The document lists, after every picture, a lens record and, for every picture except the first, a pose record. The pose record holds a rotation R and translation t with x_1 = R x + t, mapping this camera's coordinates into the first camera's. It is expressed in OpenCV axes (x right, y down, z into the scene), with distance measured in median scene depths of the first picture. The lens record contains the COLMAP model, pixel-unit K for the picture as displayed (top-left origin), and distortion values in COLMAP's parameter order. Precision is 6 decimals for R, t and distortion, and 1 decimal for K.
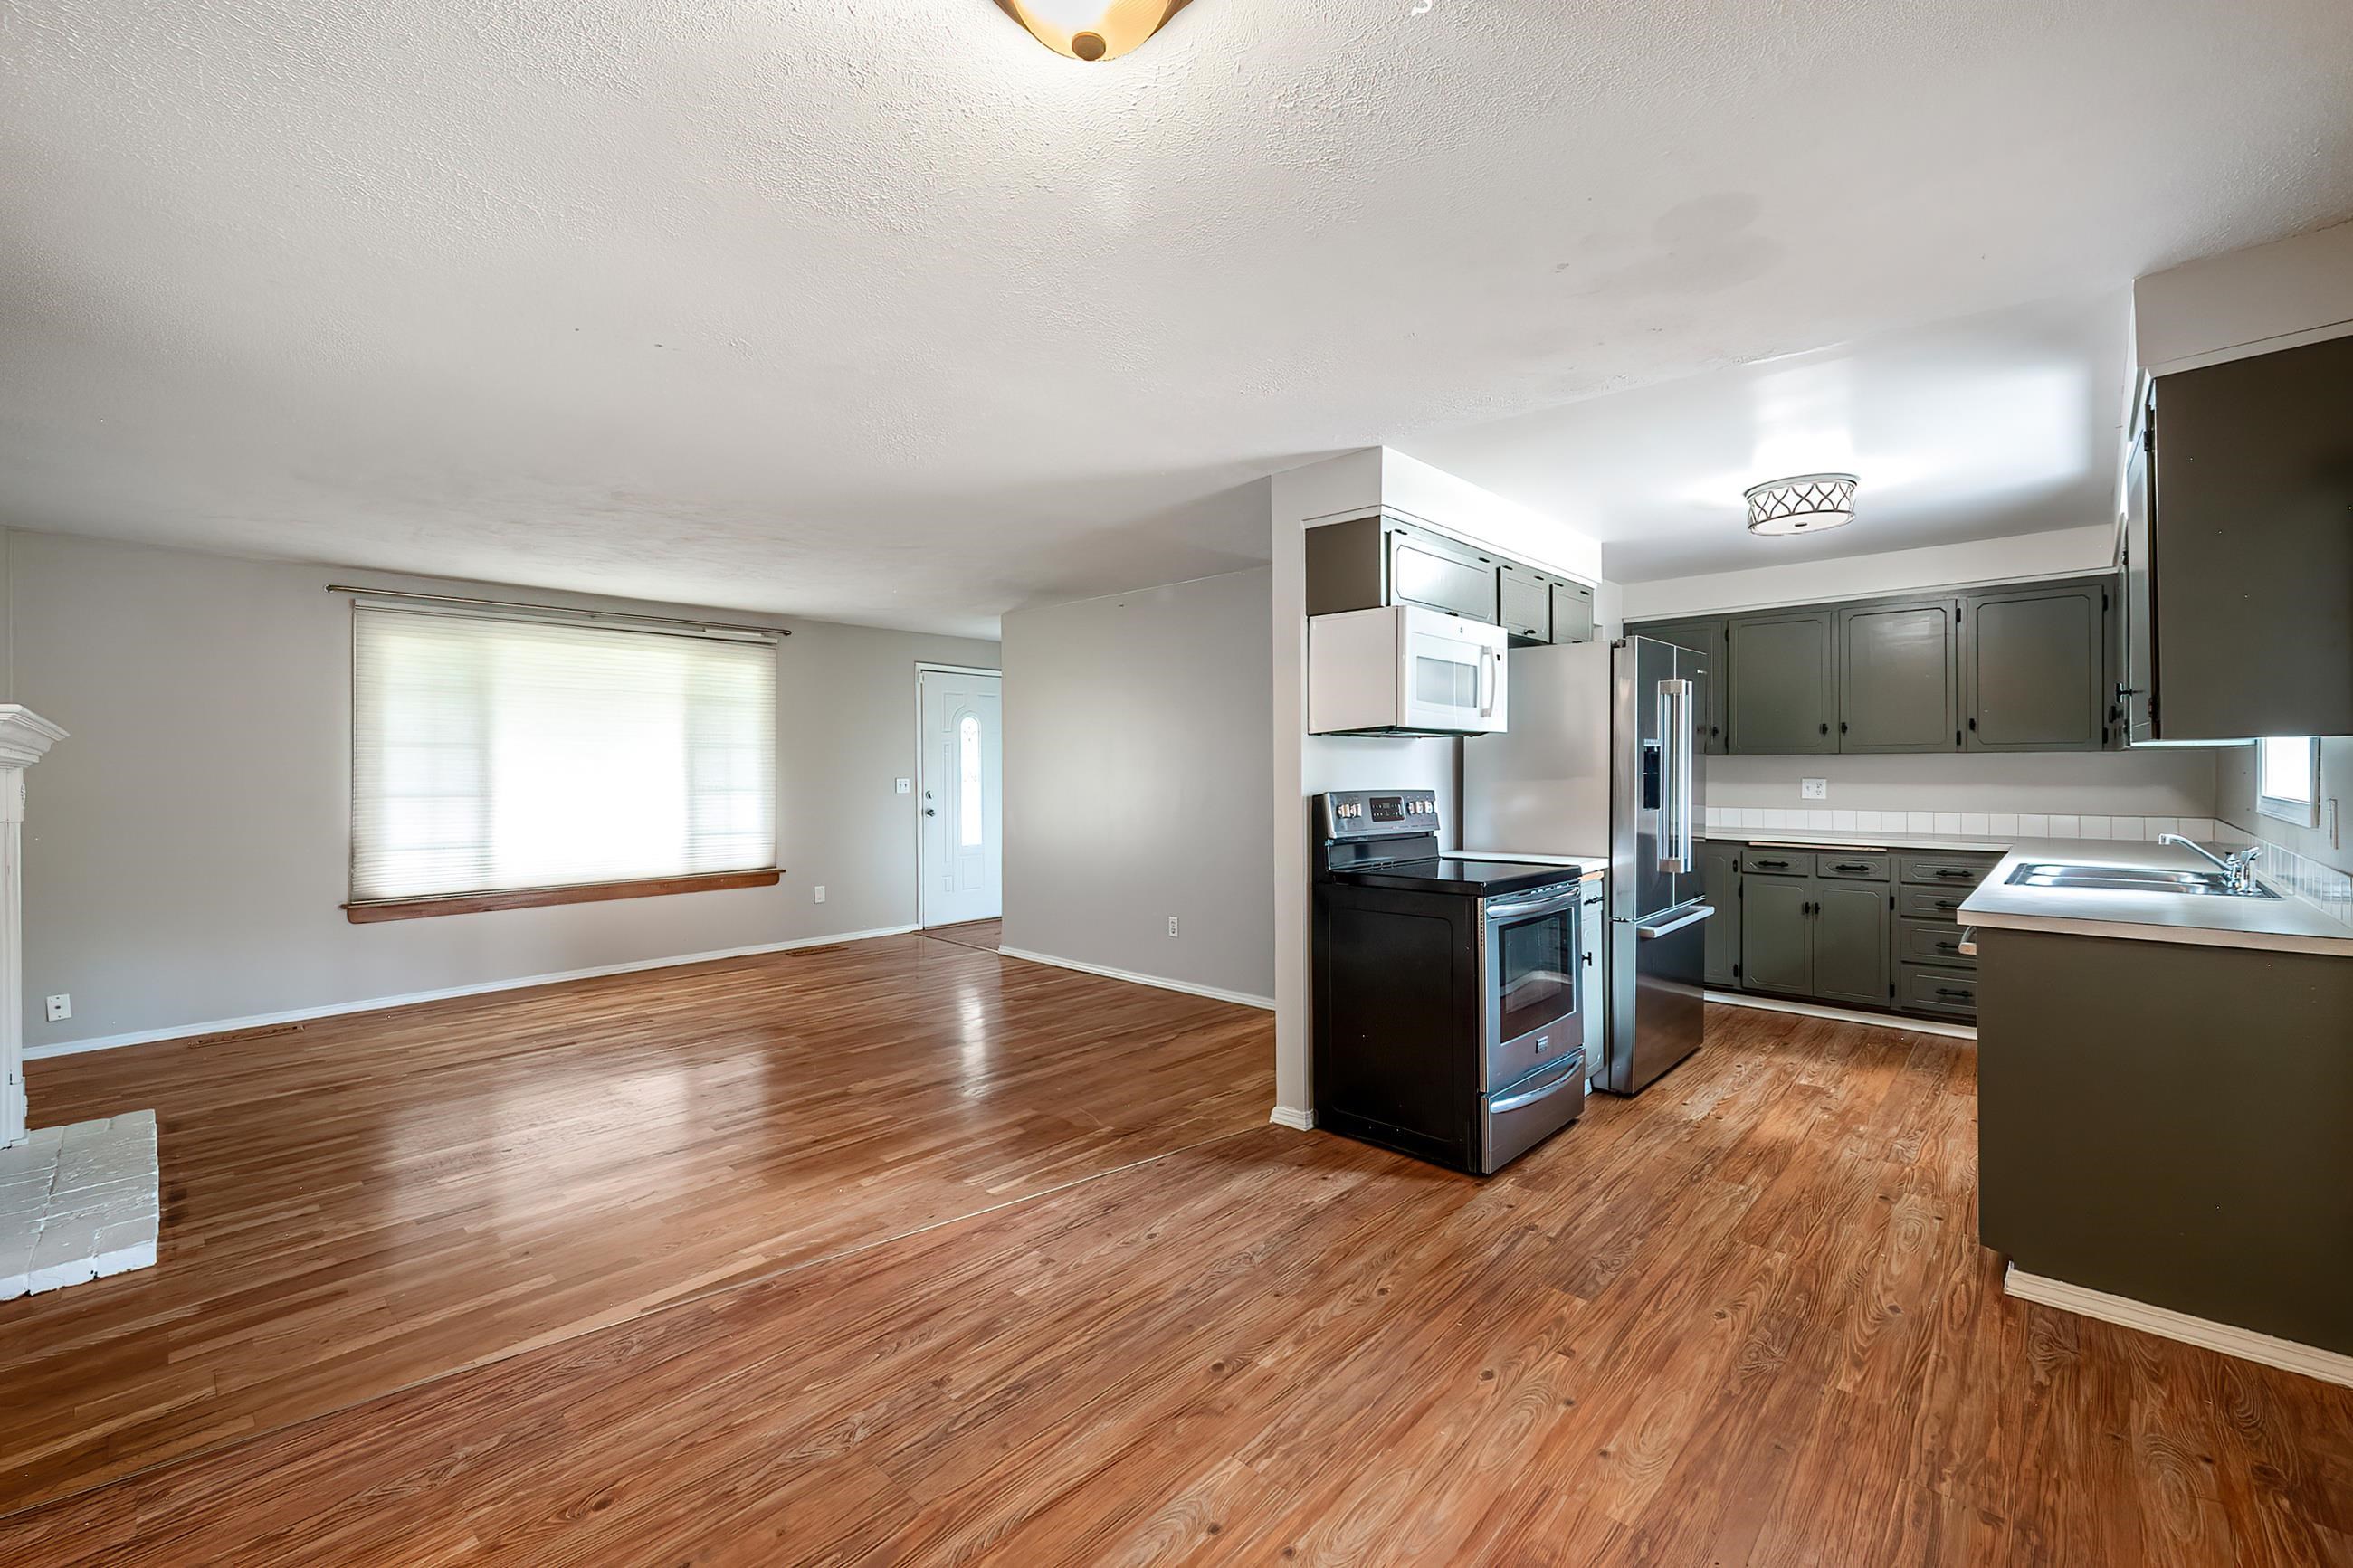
lens RADIAL K [[960.0, 0, 1184.2], [0, 960.0, 767.6], [0, 0, 1]] dist [-0.000233, -0.000172]
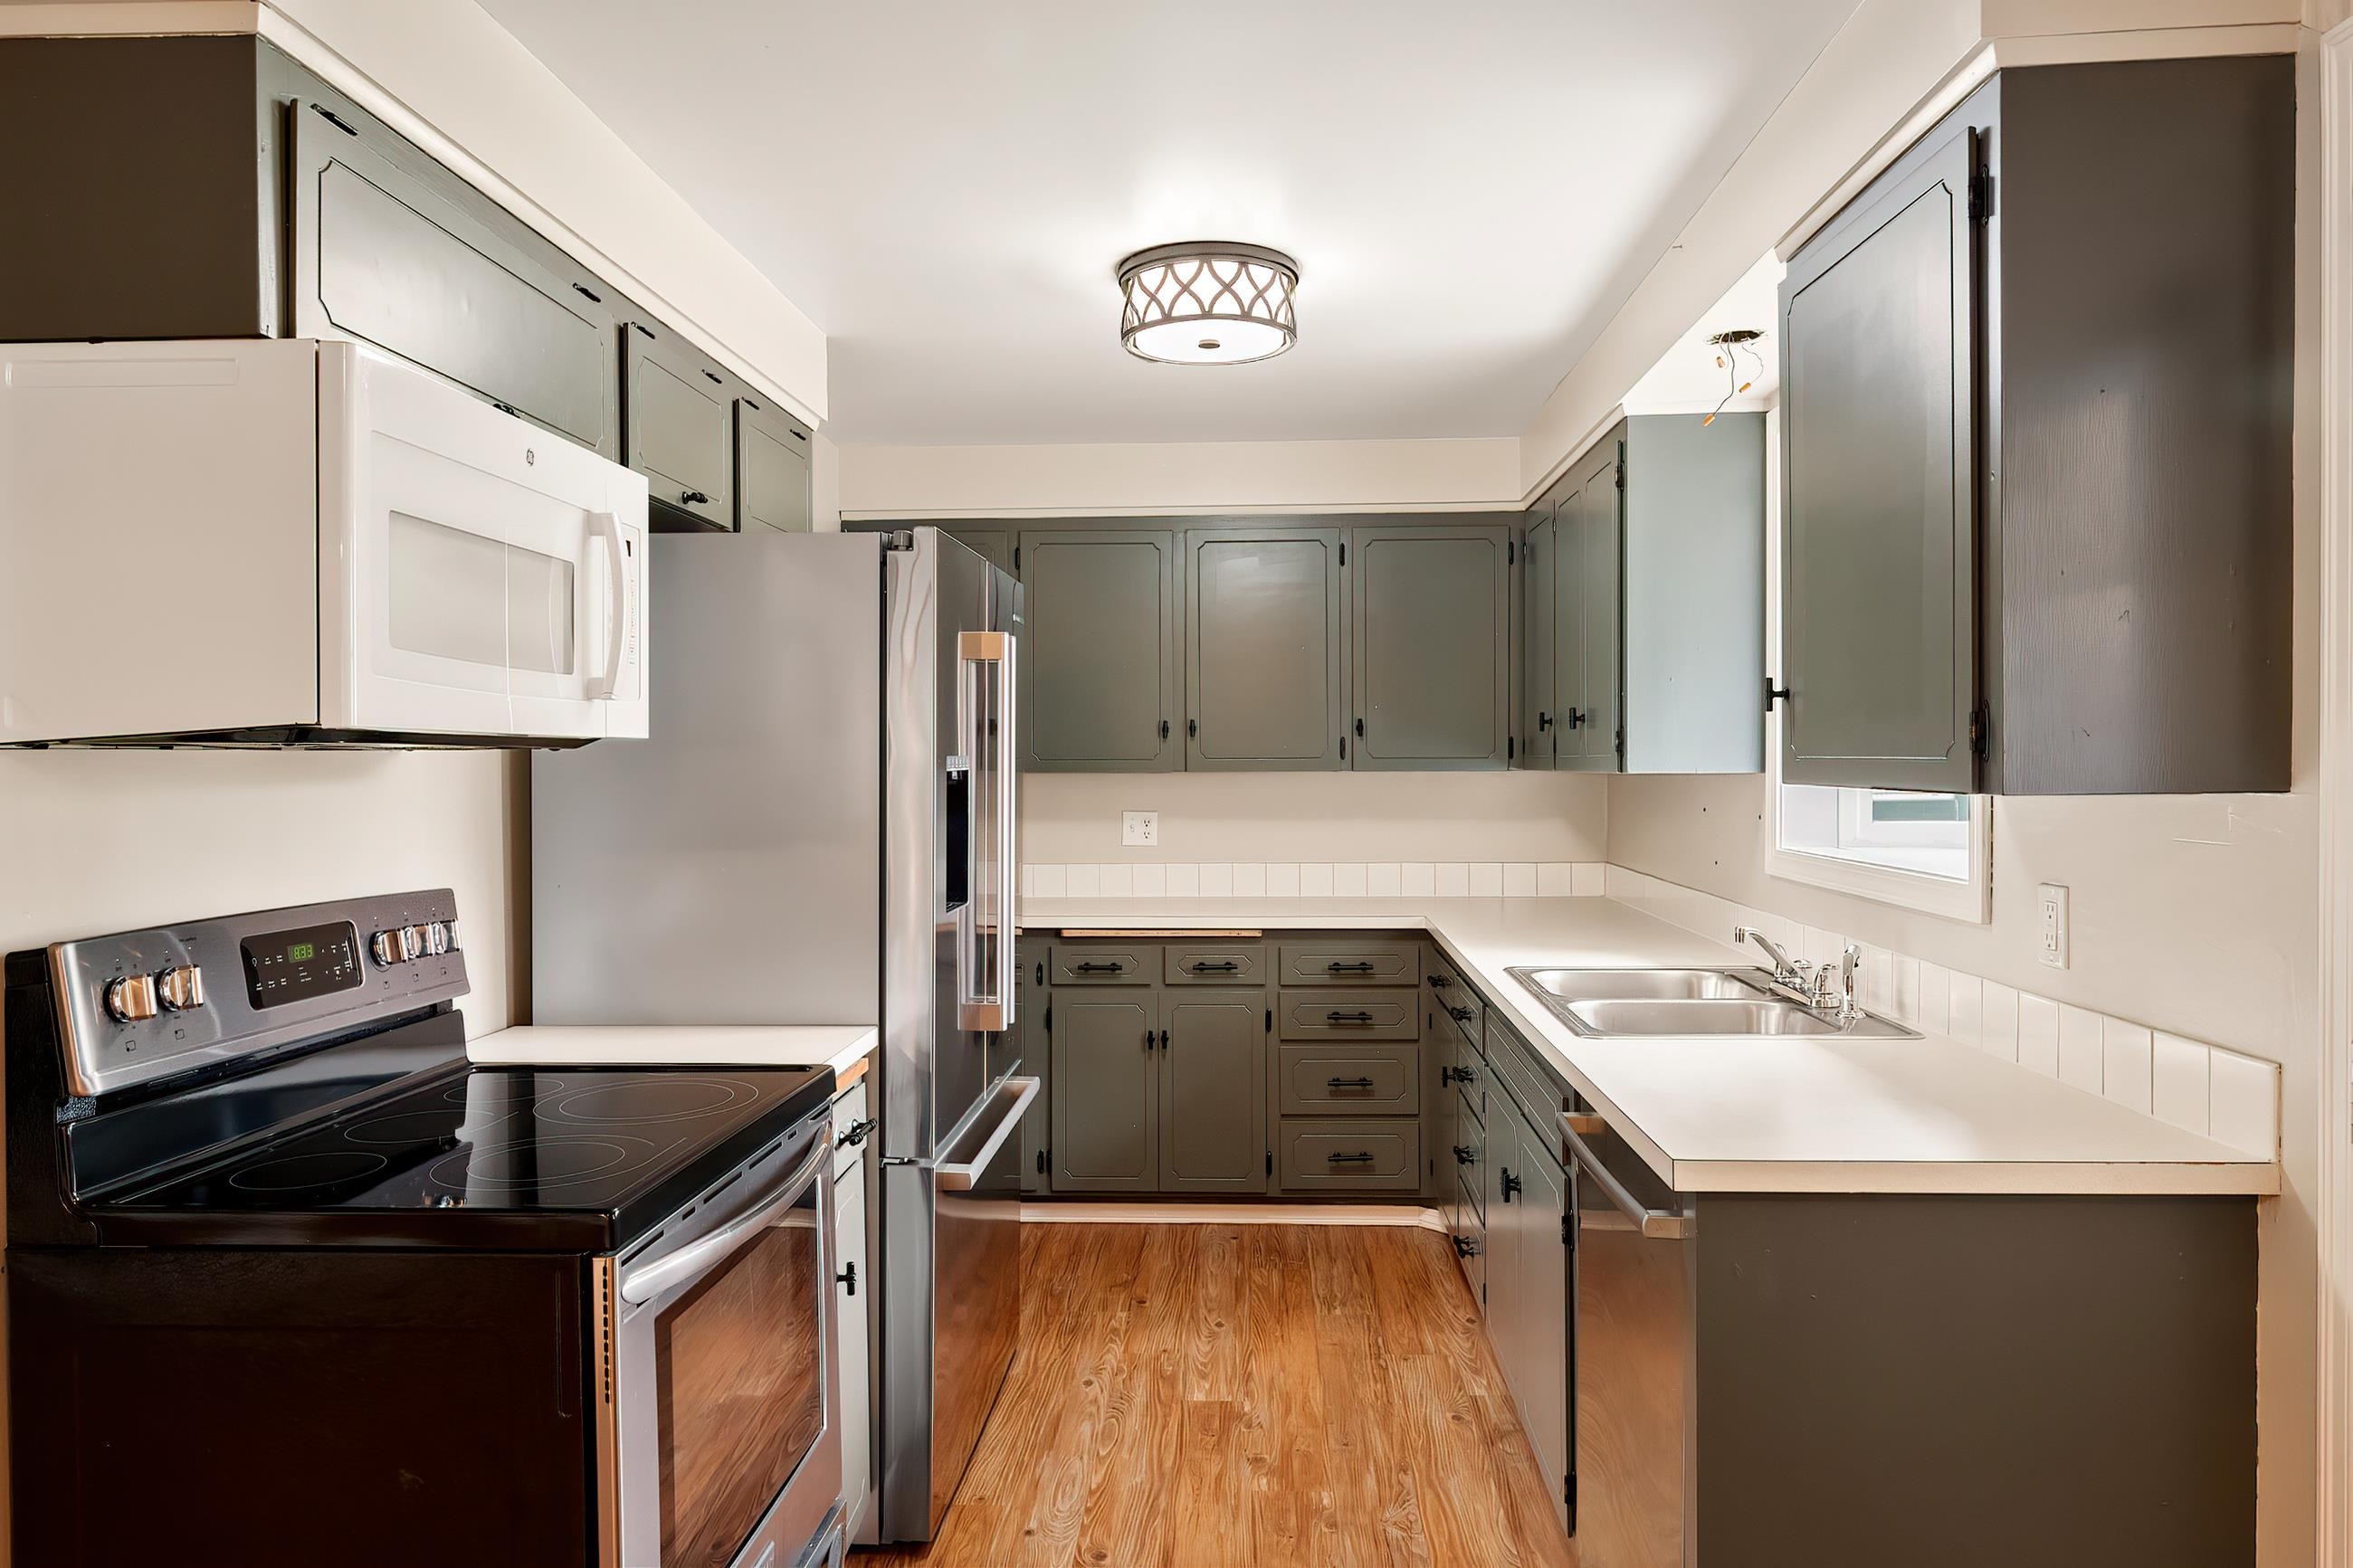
lens RADIAL K [[1515.1, 0, 1183.6], [0, 1515.1, 781.2], [0, 0, 1]] dist [-0.001302, 0.003073]
pose [[0.765070, -0.008445, 0.643891, 0.098311], [0.001338, 0.999933, 0.011526, -0.025432], [-0.643945, -0.007957, 0.765030, 0.364855]]
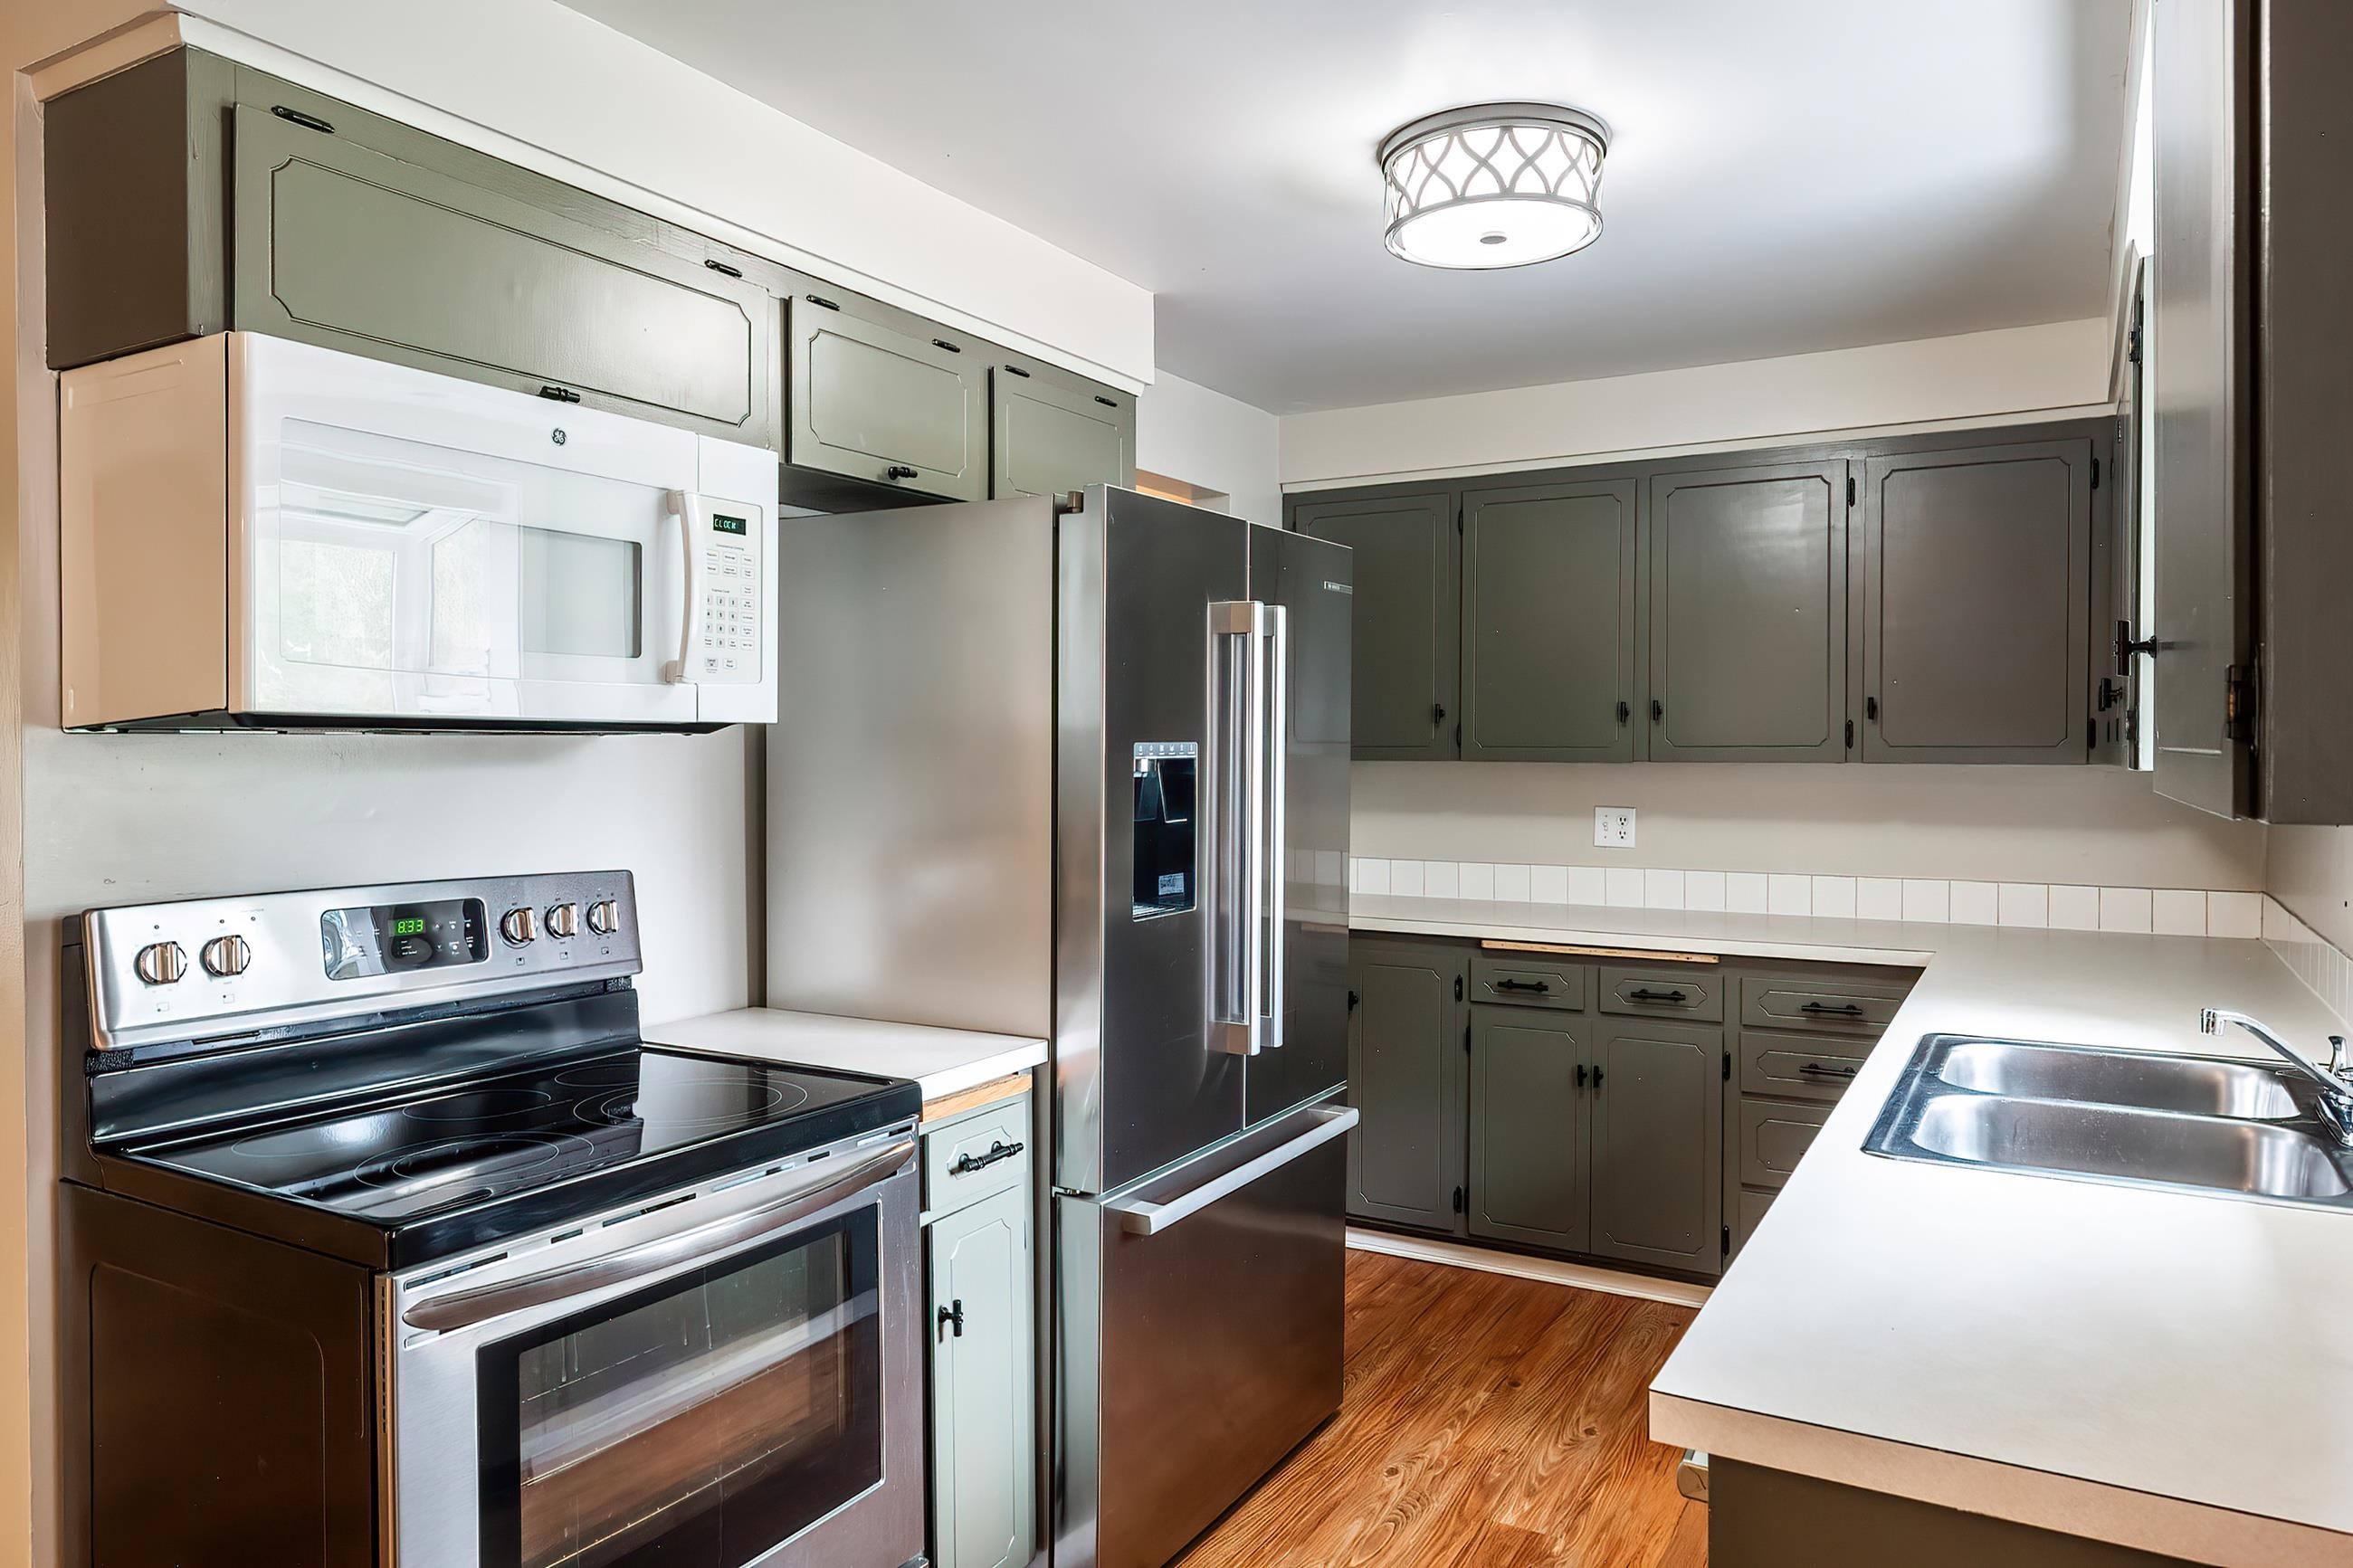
lens RADIAL K [[1518.4, 0, 1185.5], [0, 1518.4, 769.3], [0, 0, 1]] dist [-0.001283, 0.000231]
pose [[0.974500, 0.001096, 0.224387, 0.345834], [-0.004294, 0.999896, 0.013765, -0.026712], [-0.224348, -0.014378, 0.974403, 0.360051]]
